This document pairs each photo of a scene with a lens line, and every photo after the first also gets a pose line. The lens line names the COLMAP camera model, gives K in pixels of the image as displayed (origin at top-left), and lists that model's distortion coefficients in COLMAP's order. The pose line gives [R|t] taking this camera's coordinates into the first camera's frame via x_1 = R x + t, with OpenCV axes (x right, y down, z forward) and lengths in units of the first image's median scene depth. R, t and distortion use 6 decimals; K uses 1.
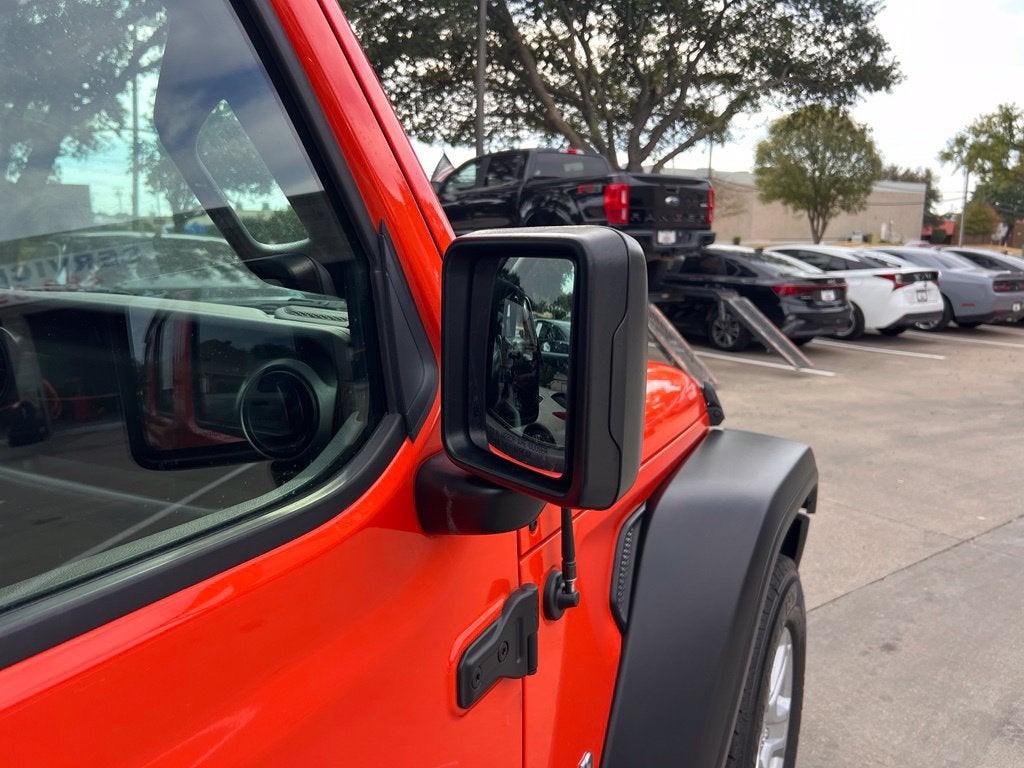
lens RADIAL K [[790.5, 0, 518.8], [0, 790.5, 381.2], [0, 0, 1]] dist [0.054426, -0.060469]
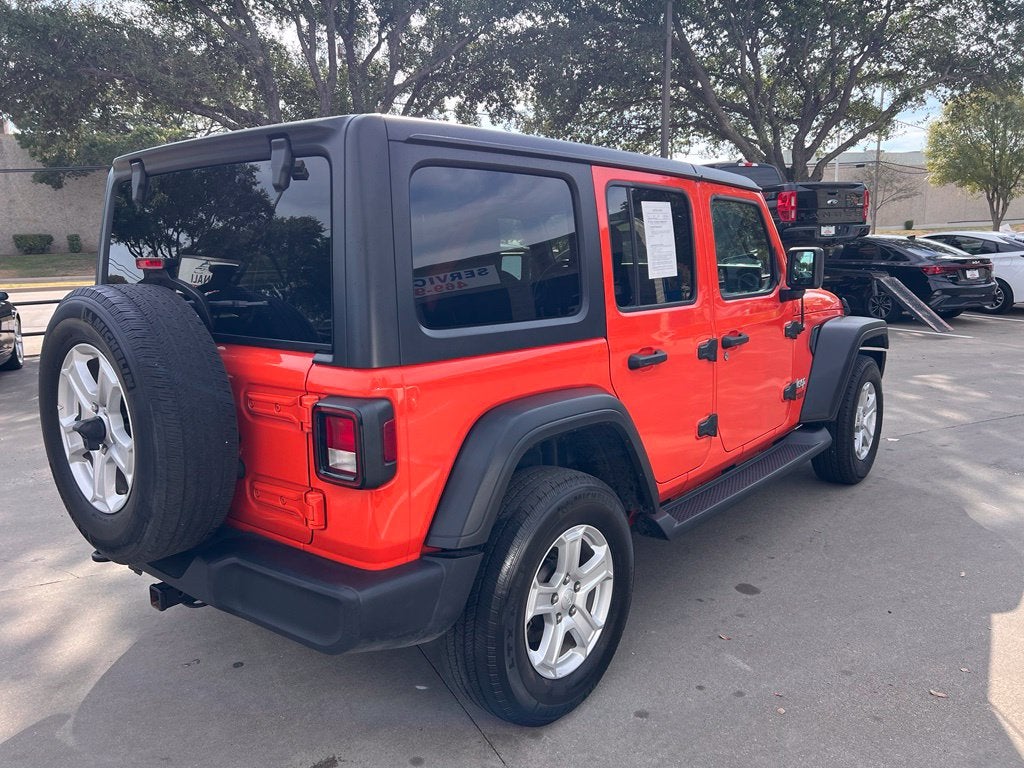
lens RADIAL K [[790.5, 0, 503.0], [0, 790.5, 391.0], [0, 0, 1]] dist [0.054426, -0.060469]
pose [[0.978917, 0.003374, -0.204230, -0.030993], [0.000163, 0.999850, 0.017302, 0.026362], [0.204257, -0.016971, 0.978770, -0.180817]]
